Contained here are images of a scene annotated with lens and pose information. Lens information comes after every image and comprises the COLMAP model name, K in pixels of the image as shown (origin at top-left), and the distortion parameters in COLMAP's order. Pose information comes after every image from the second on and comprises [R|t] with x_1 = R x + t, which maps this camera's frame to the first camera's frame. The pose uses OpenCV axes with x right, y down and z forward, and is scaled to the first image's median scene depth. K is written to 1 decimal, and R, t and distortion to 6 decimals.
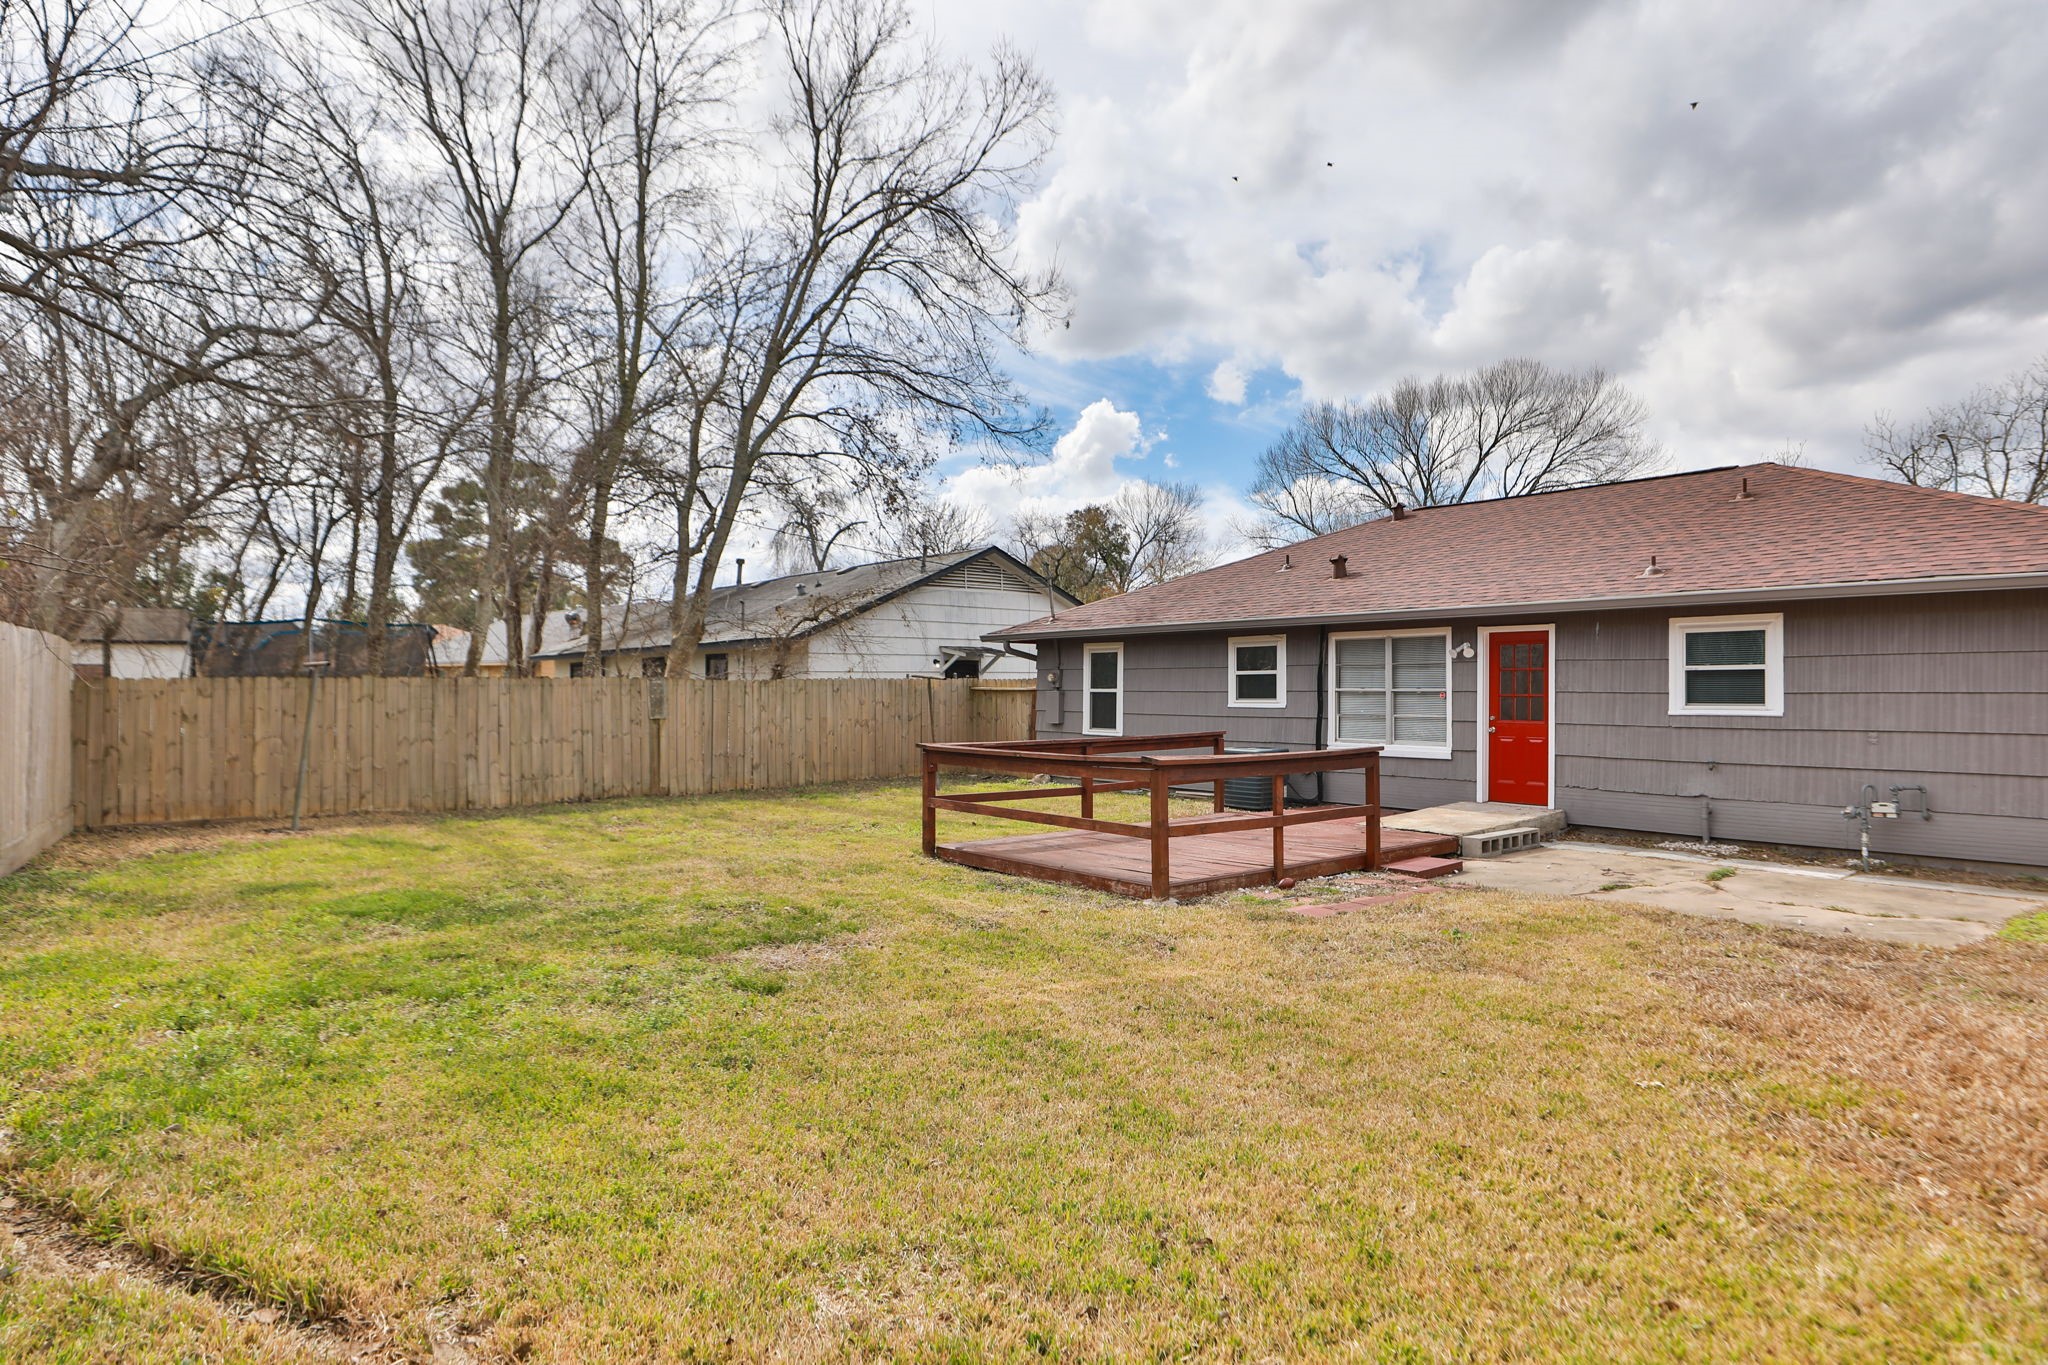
lens RADIAL K [[1035.0, 0, 1024.0], [0, 1035.0, 682.5], [0, 0, 1]] dist [-0.017959, -0.000164]
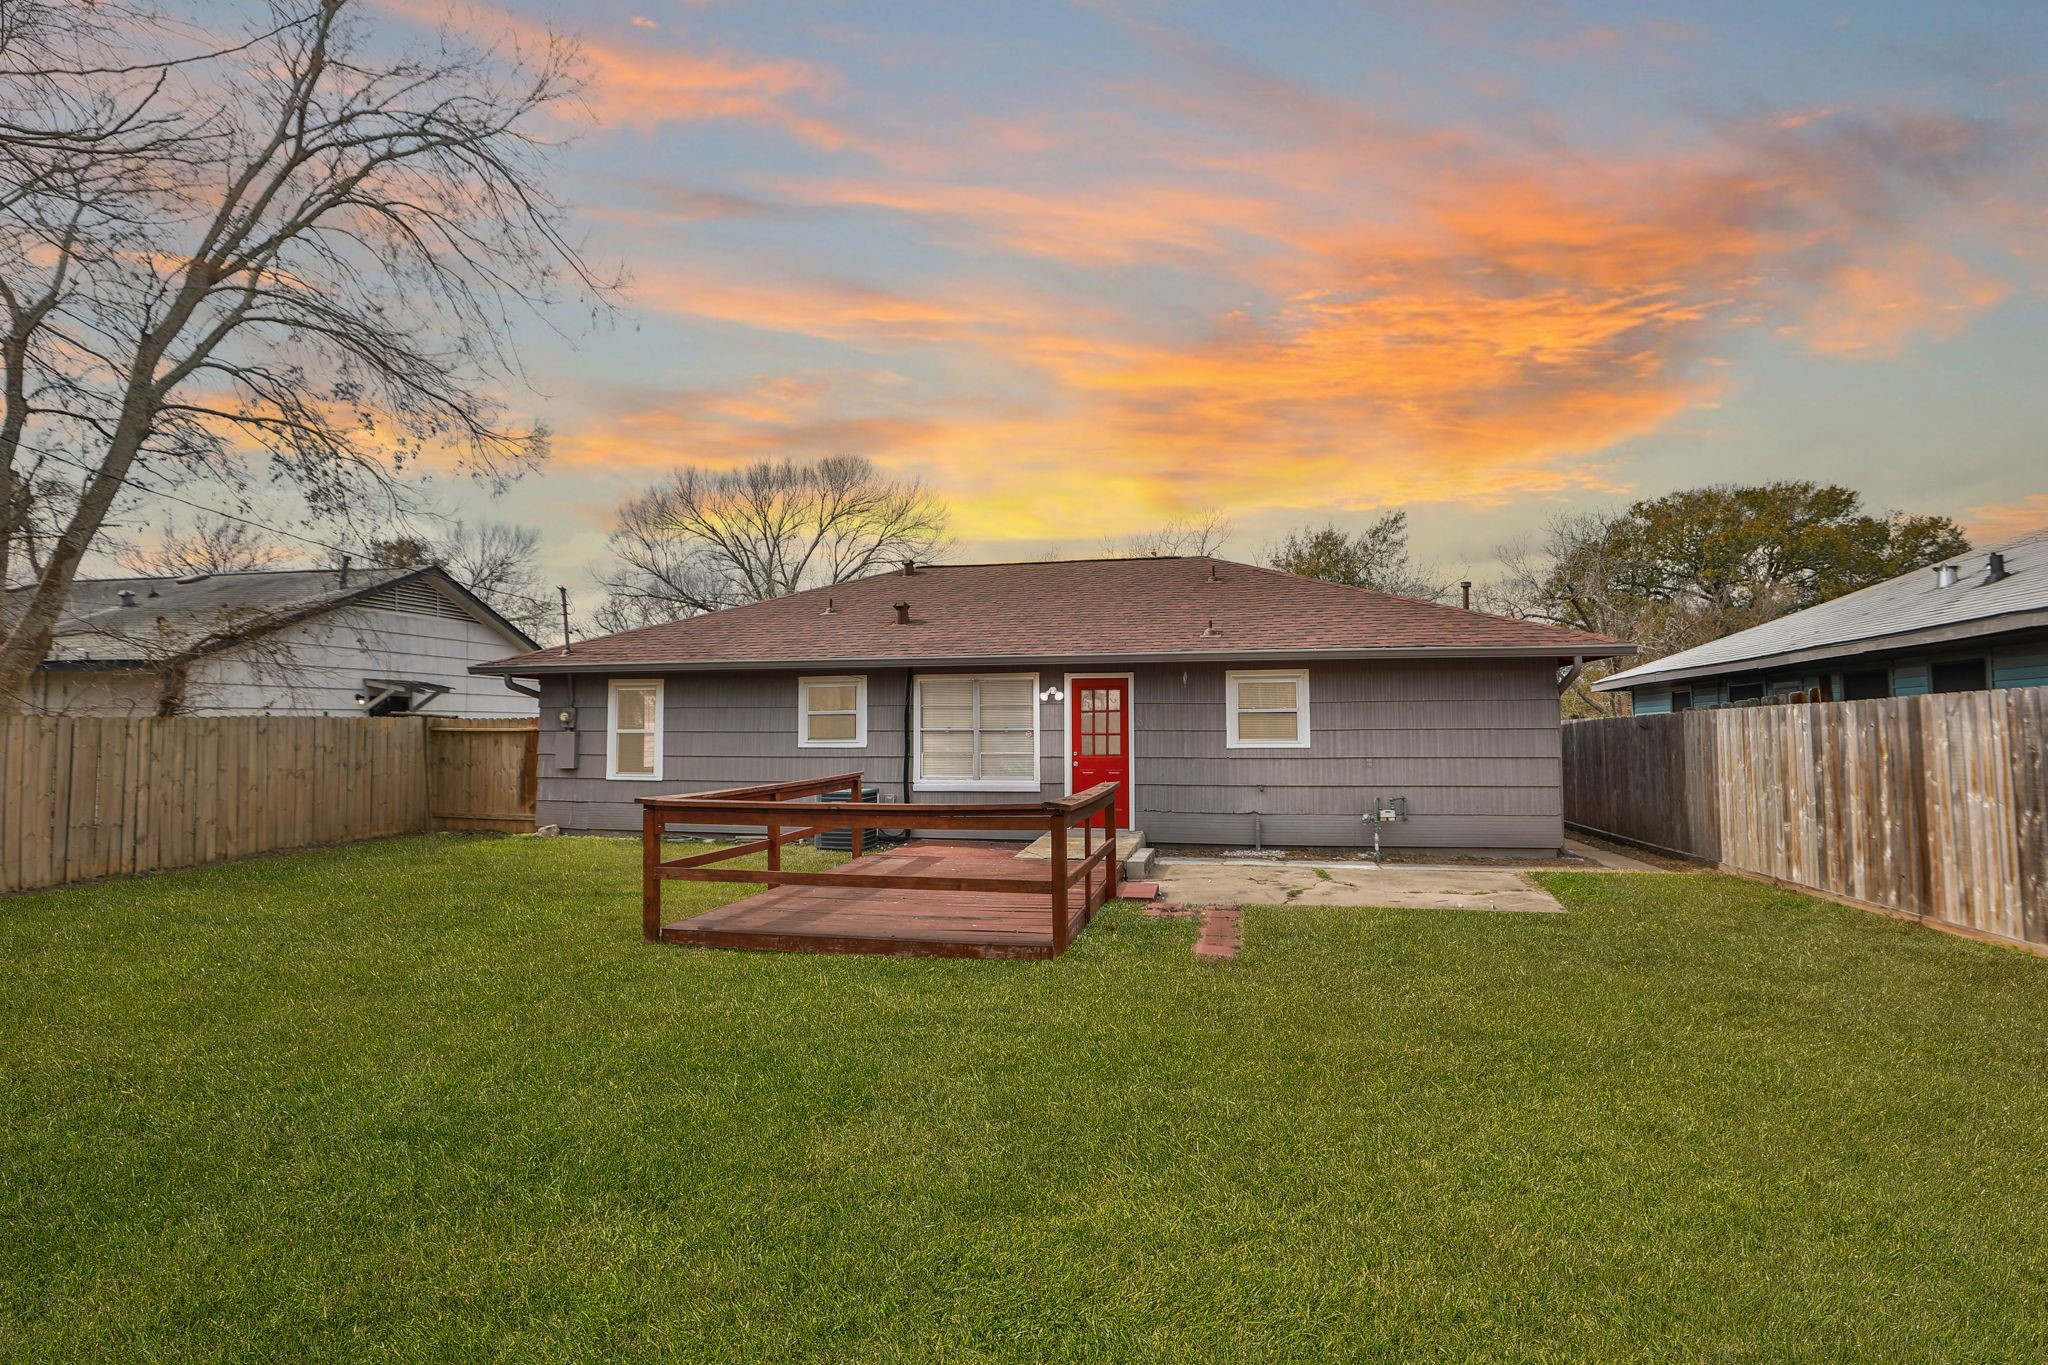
lens RADIAL K [[948.8, 0, 1023.7], [0, 948.8, 689.5], [0, 0, 1]] dist [-0.043599, 0.013302]
pose [[0.806590, 0.022900, 0.590667, -0.173314], [-0.000514, 0.999276, -0.038039, 0.002833], [-0.591111, 0.030379, 0.806018, 0.155866]]
